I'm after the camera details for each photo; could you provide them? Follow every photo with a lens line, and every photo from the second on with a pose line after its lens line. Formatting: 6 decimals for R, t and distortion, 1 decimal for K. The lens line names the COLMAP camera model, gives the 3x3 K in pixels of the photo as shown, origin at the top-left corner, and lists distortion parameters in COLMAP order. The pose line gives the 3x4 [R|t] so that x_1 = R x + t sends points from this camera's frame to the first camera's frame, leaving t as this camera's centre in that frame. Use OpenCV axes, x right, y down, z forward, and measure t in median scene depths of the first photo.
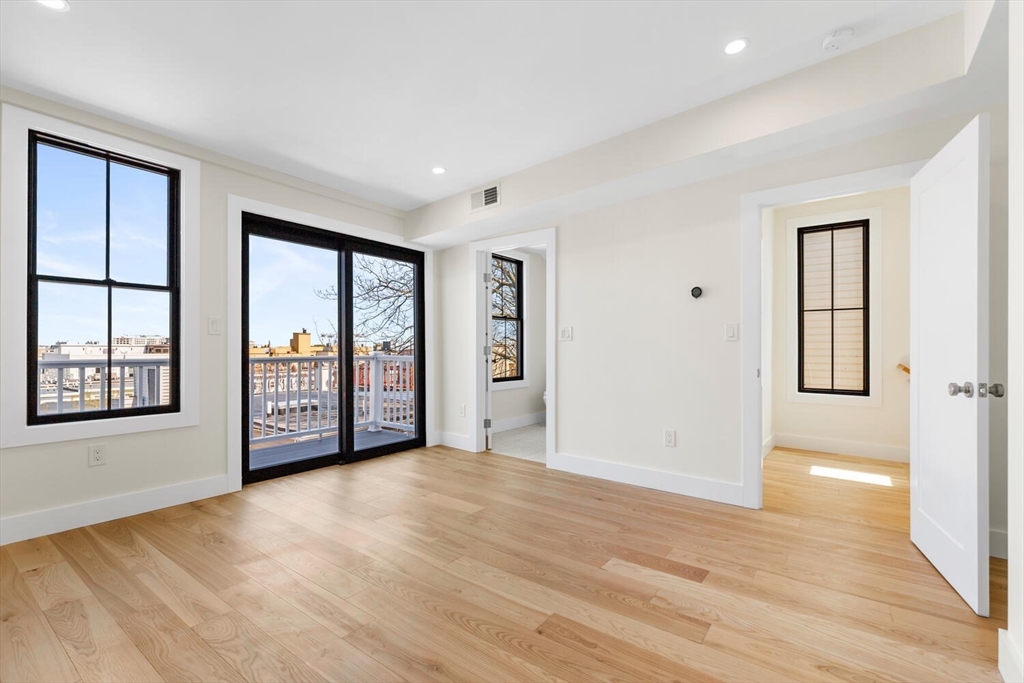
lens RADIAL K [[458.0, 0, 507.2], [0, 458.0, 346.6], [0, 0, 1]] dist [0.014525, -0.000327]
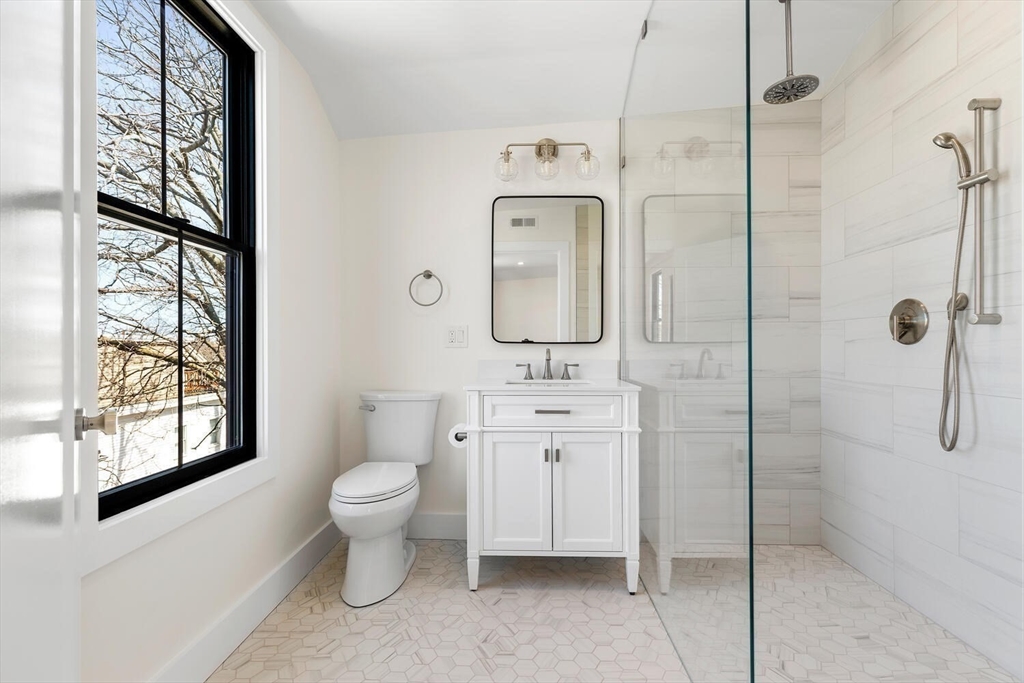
lens RADIAL K [[458.0, 0, 516.3], [0, 458.0, 344.2], [0, 0, 1]] dist [0.014525, -0.000327]
pose [[0.810651, -0.004626, 0.585512, -0.001603], [0.004478, 0.999989, 0.001700, 0.002162], [-0.585513, 0.001244, 0.810662, 0.667350]]
